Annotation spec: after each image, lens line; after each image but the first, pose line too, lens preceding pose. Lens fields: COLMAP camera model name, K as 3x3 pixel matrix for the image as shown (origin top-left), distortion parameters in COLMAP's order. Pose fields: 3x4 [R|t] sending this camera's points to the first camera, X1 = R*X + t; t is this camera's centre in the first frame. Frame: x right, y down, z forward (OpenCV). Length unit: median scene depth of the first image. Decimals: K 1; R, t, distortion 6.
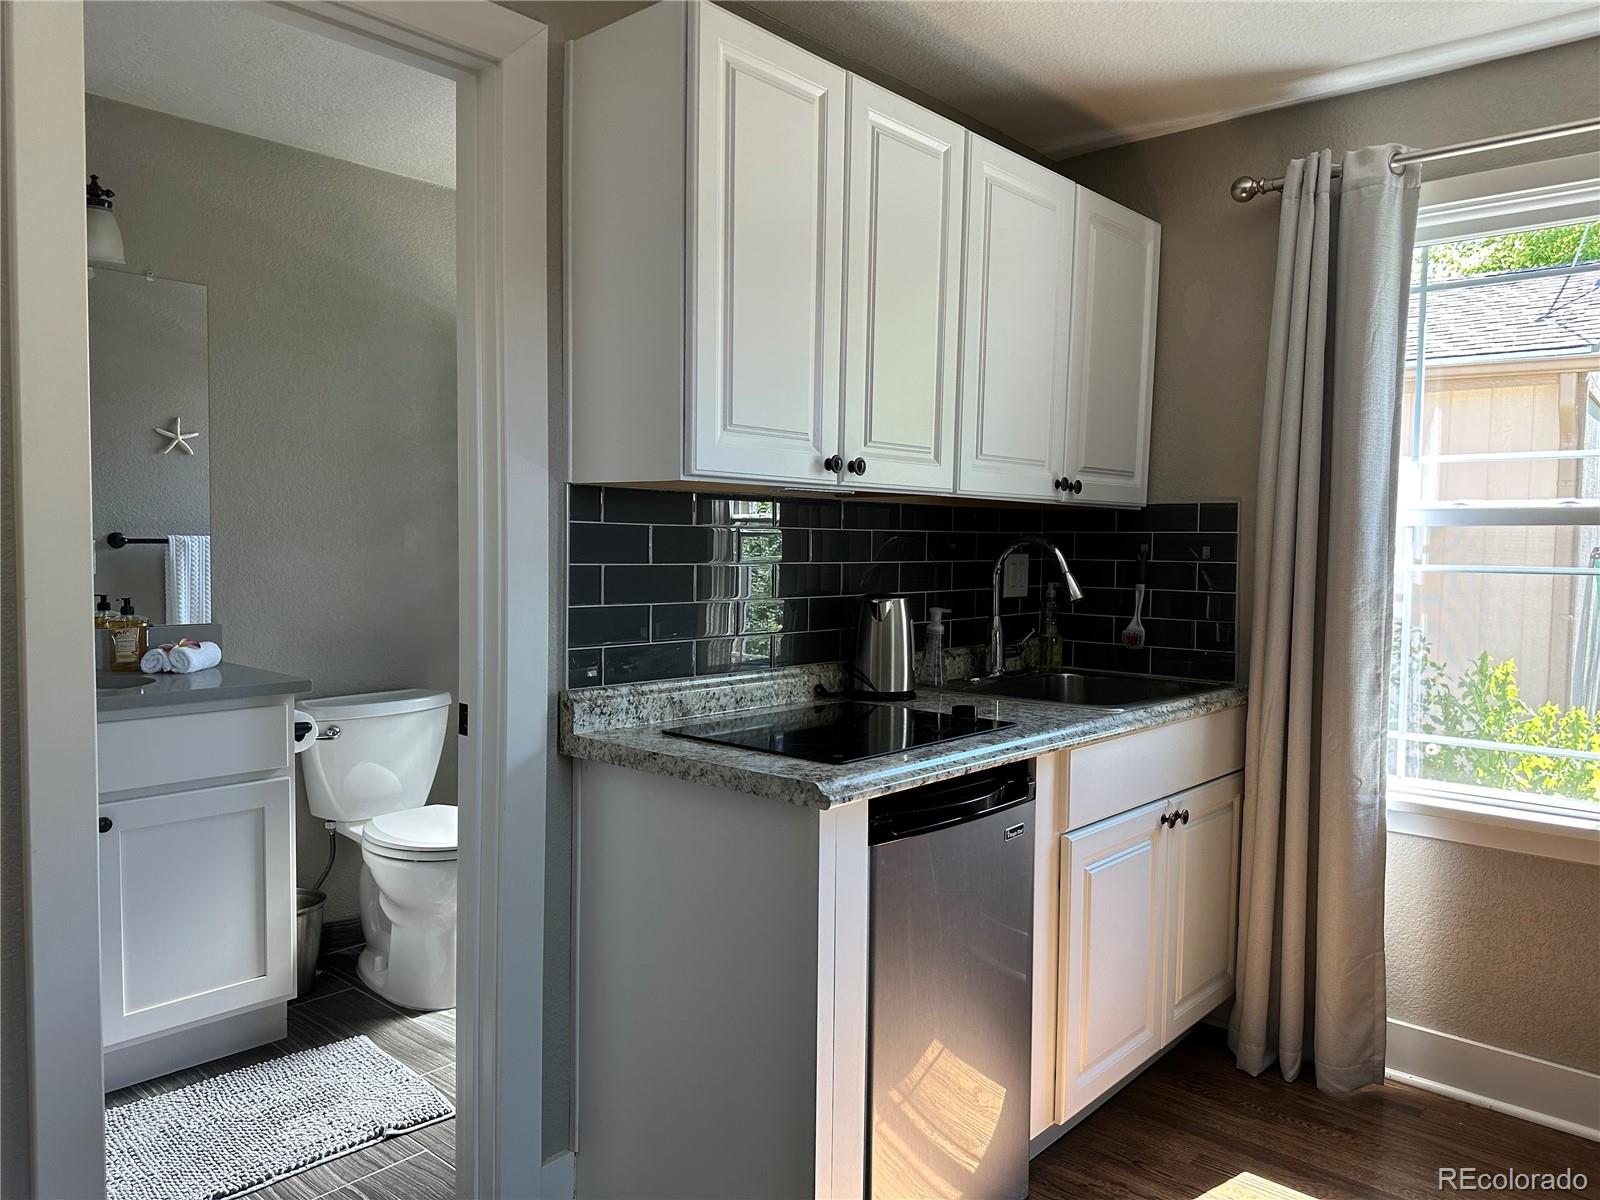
lens RADIAL K [[1109.9, 0, 802.8], [0, 1109.9, 573.6], [0, 0, 1]] dist [0.076287, -0.001023]
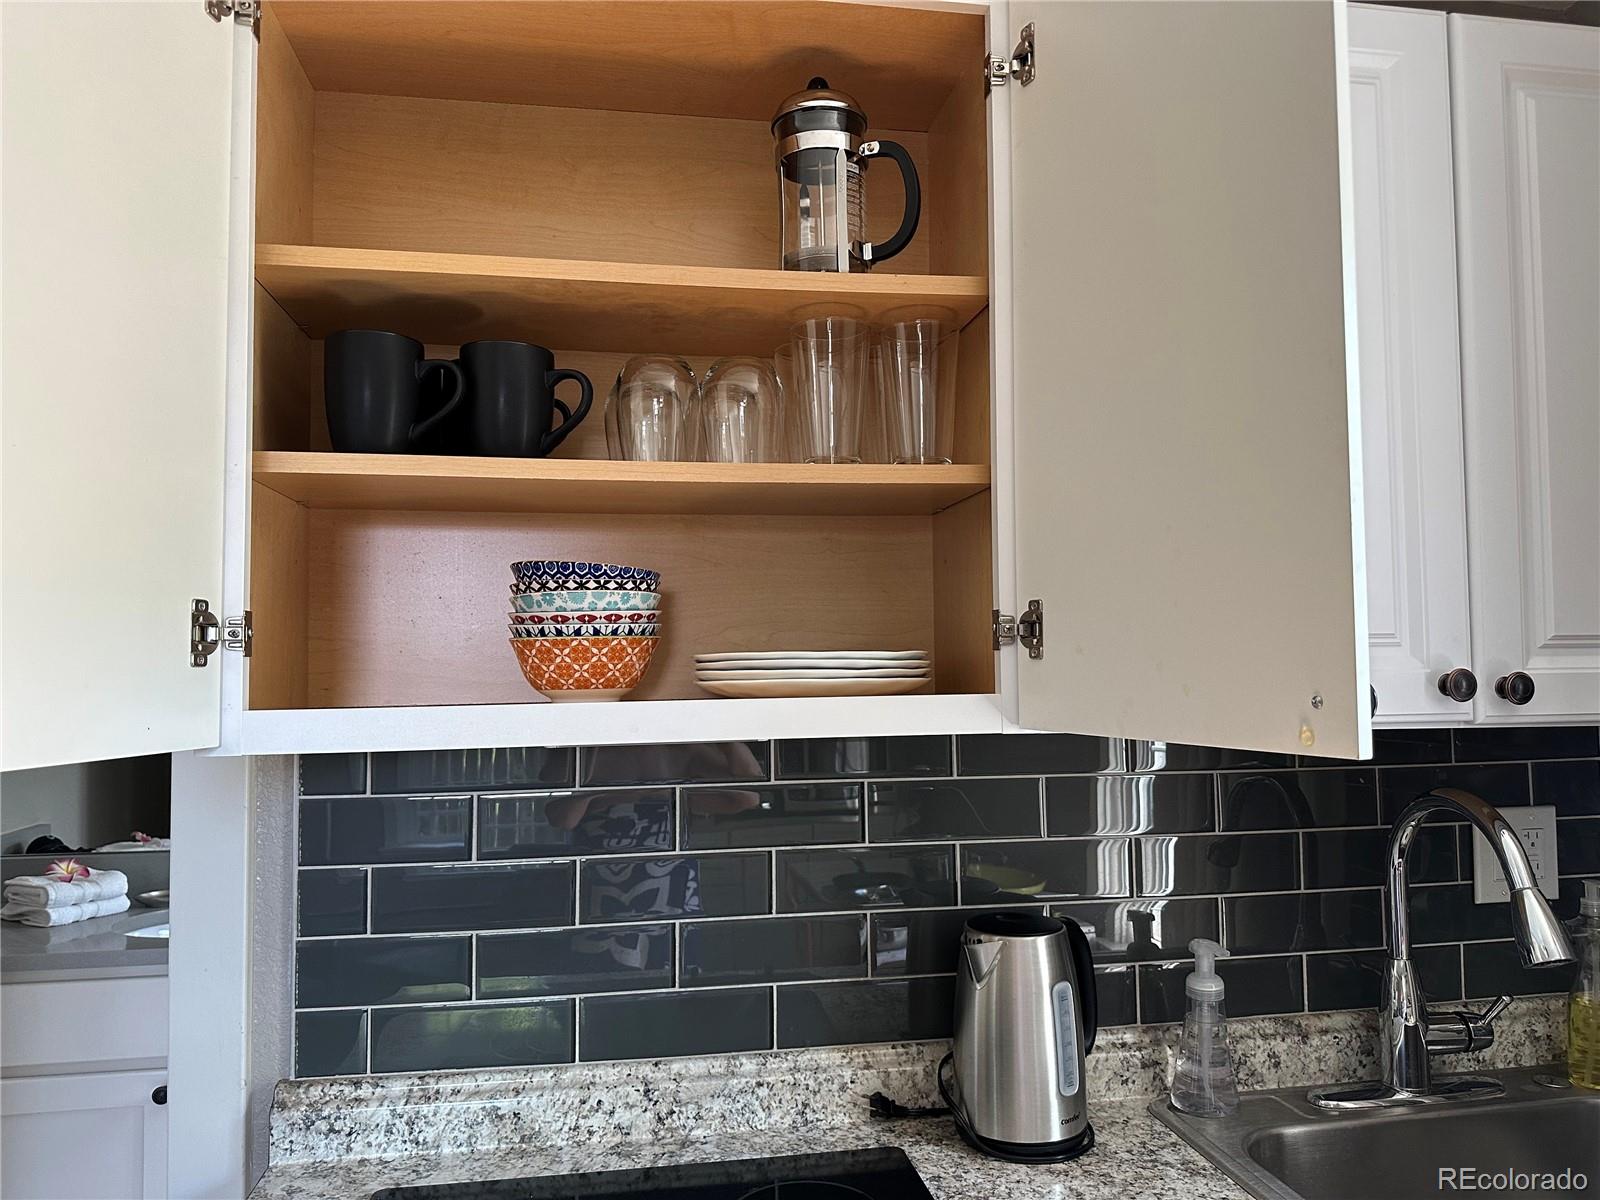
lens RADIAL K [[1100.1, 0, 795.2], [0, 1100.1, 614.5], [0, 0, 1]] dist [0.072468, -0.114959]
pose [[0.788054, -0.062940, -0.612380, 0.343446], [0.002008, 0.995017, -0.099683, -0.075761], [0.615603, 0.077326, 0.784253, 0.604018]]
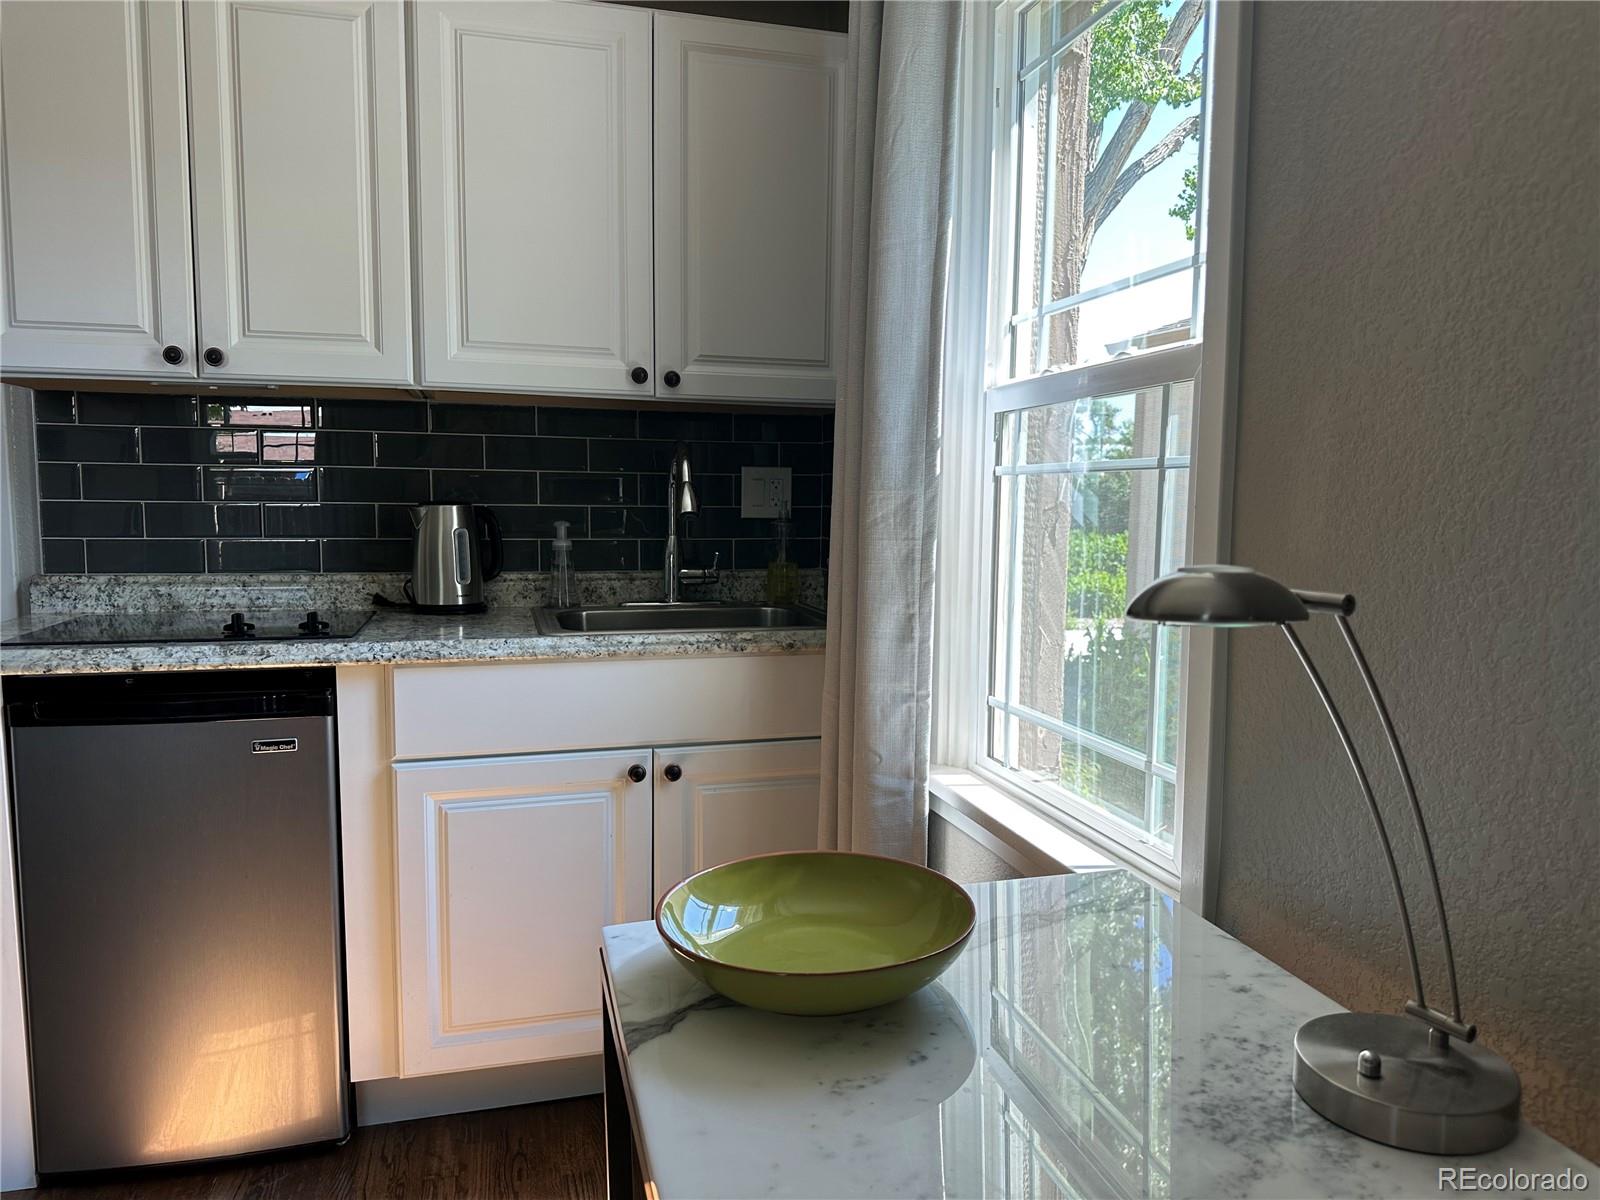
lens RADIAL K [[1053.3, 0, 800.0], [0, 1053.3, 600.0], [0, 0, 1]] dist [0.007456, -0.033389]
pose [[0.856162, 0.050445, -0.514240, 0.883526], [-0.018796, 0.997605, 0.066569, 0.040203], [0.516366, -0.047328, 0.855059, 0.435038]]
